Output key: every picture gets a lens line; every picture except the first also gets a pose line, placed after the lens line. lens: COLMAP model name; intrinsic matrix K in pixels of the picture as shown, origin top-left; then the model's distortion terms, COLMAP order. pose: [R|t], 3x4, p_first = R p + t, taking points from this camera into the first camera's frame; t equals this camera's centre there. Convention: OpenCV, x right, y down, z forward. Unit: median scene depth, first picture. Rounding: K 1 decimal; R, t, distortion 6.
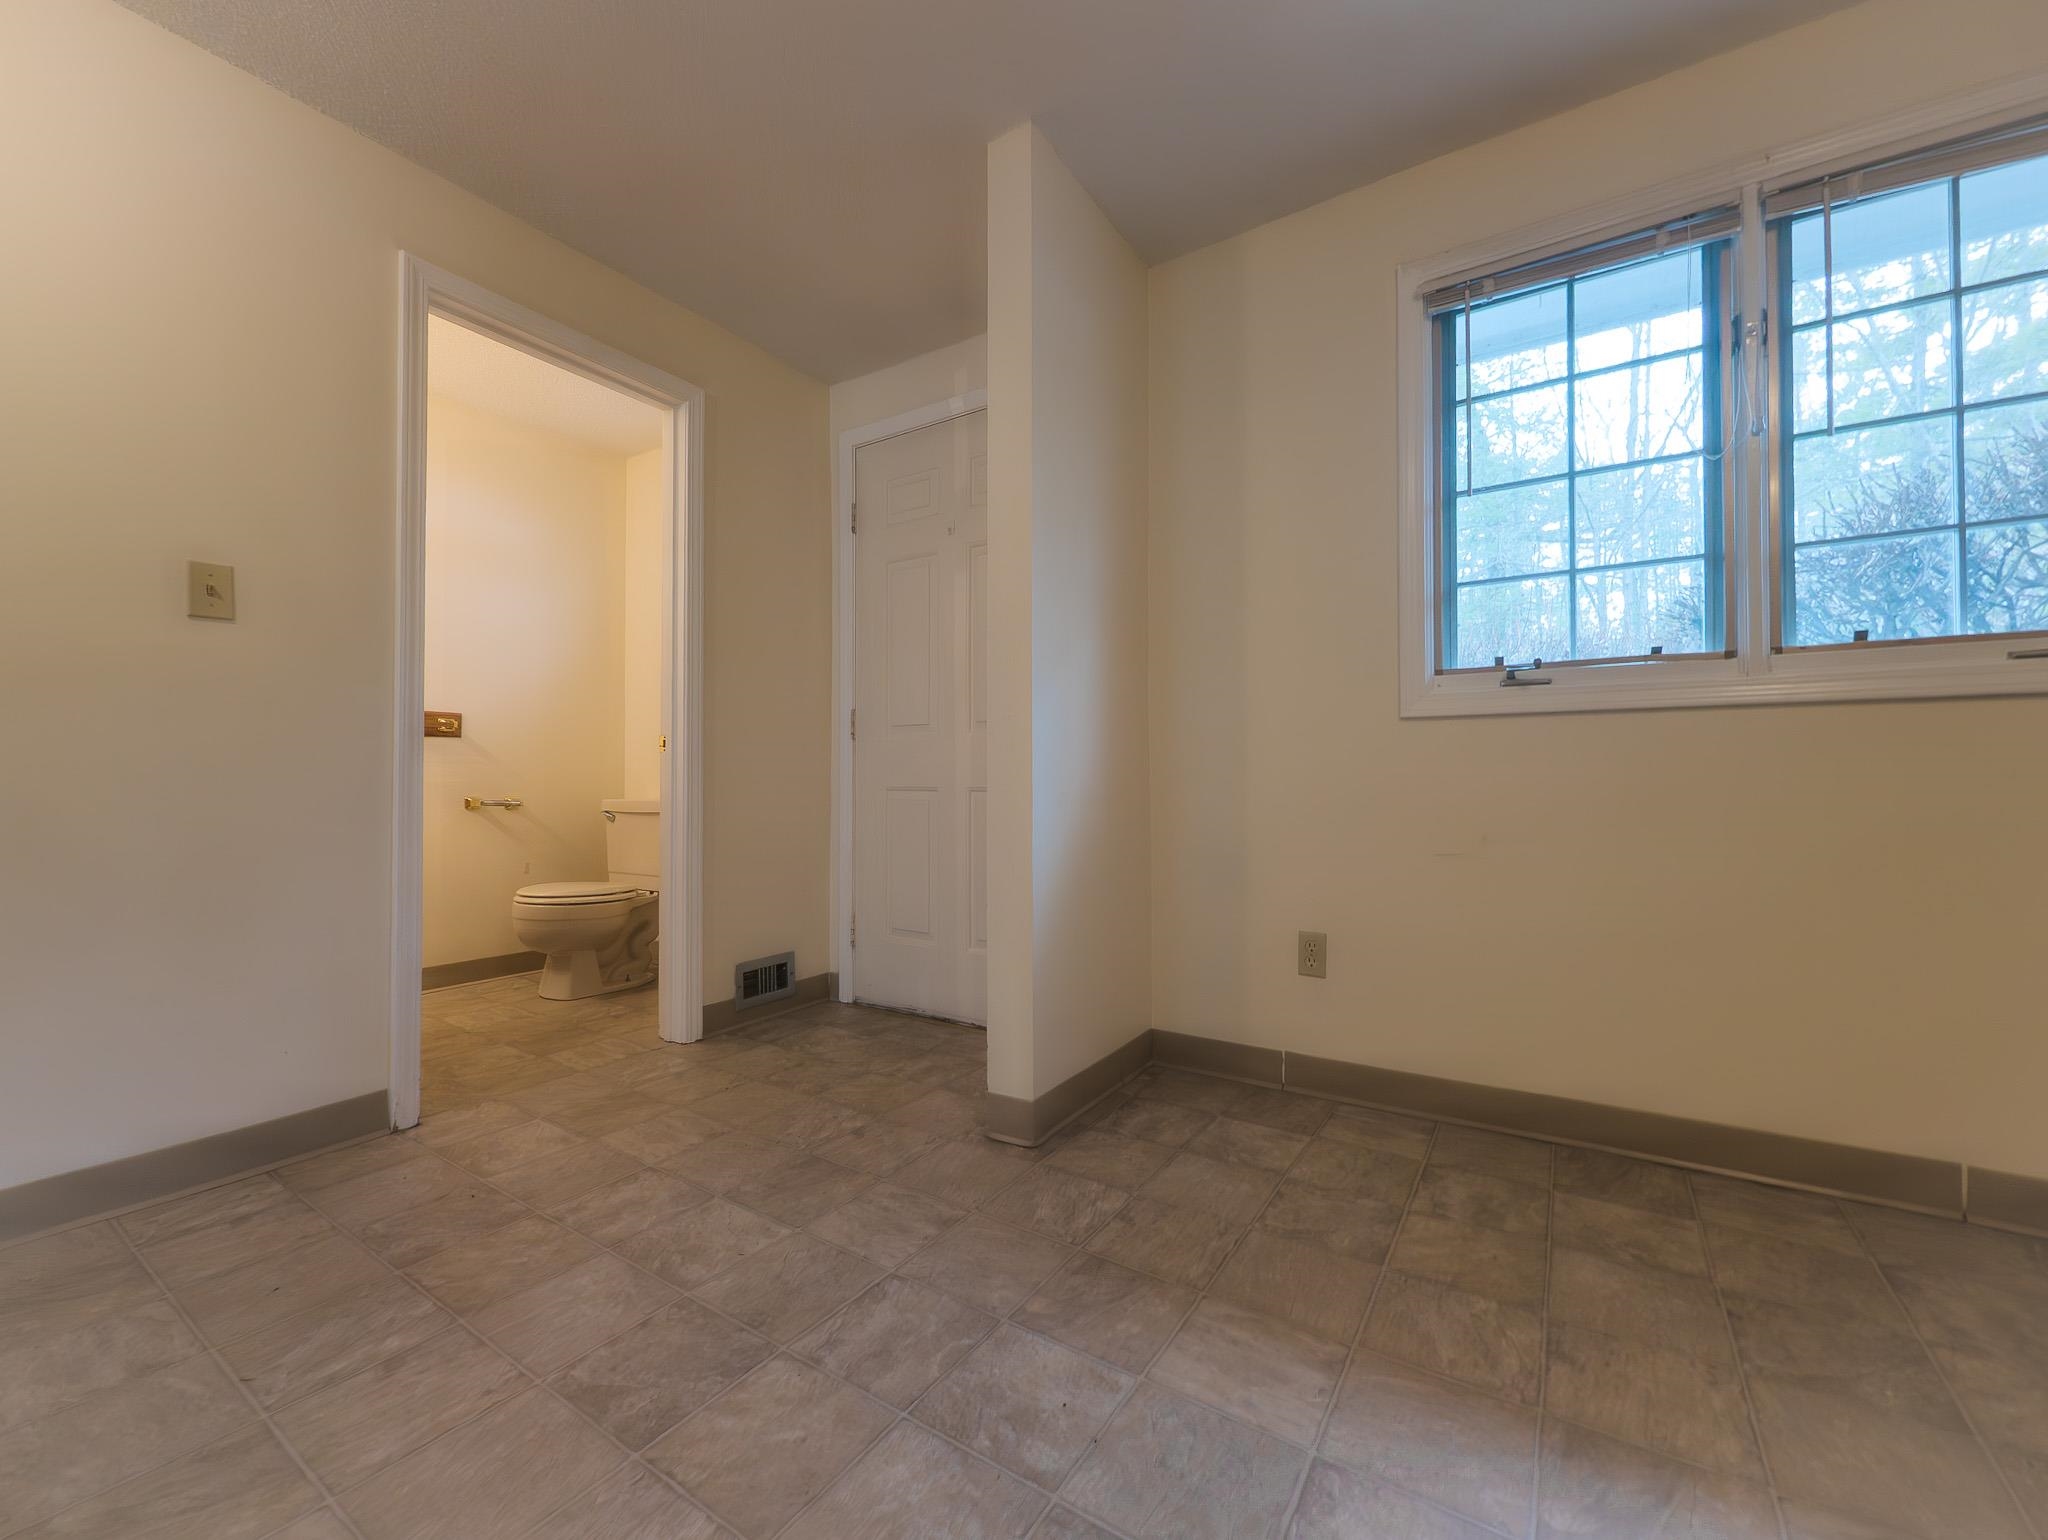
lens RADIAL K [[810.4, 0, 1010.1], [0, 810.4, 769.1], [0, 0, 1]] dist [-0.002957, -0.000571]
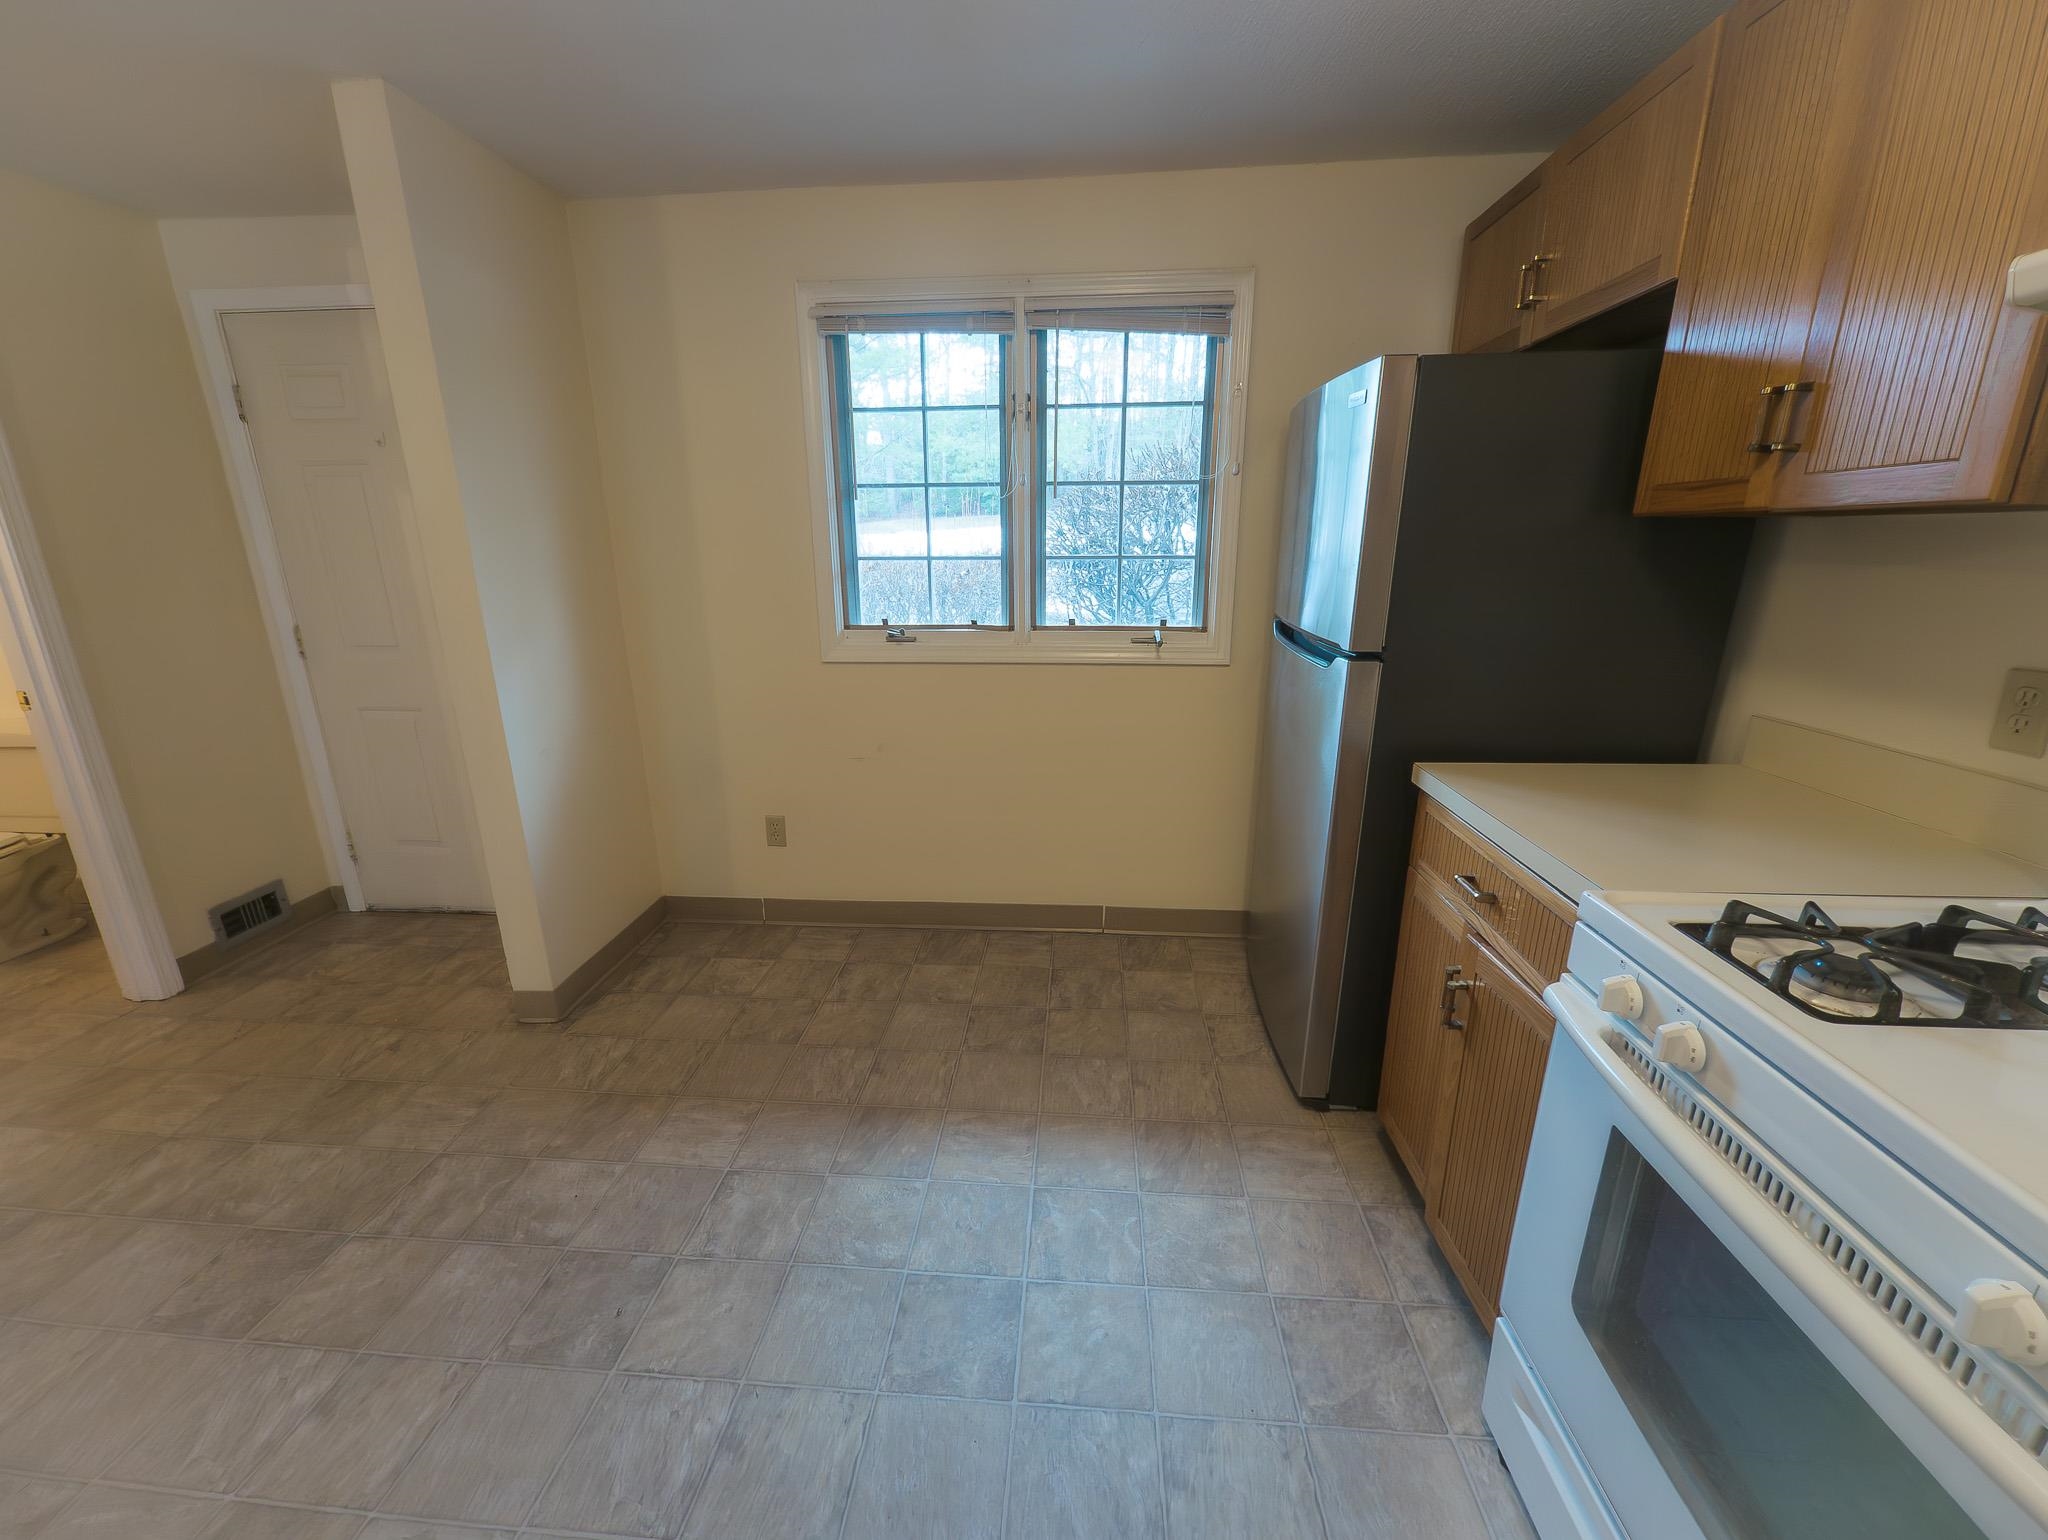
lens RADIAL K [[810.4, 0, 1010.1], [0, 810.4, 769.1], [0, 0, 1]] dist [-0.002957, -0.000571]
pose [[0.877870, -0.138815, 0.458339, 0.124547], [-0.004686, 0.954532, 0.298070, -0.311470], [-0.478876, -0.263815, 0.837305, -0.330569]]
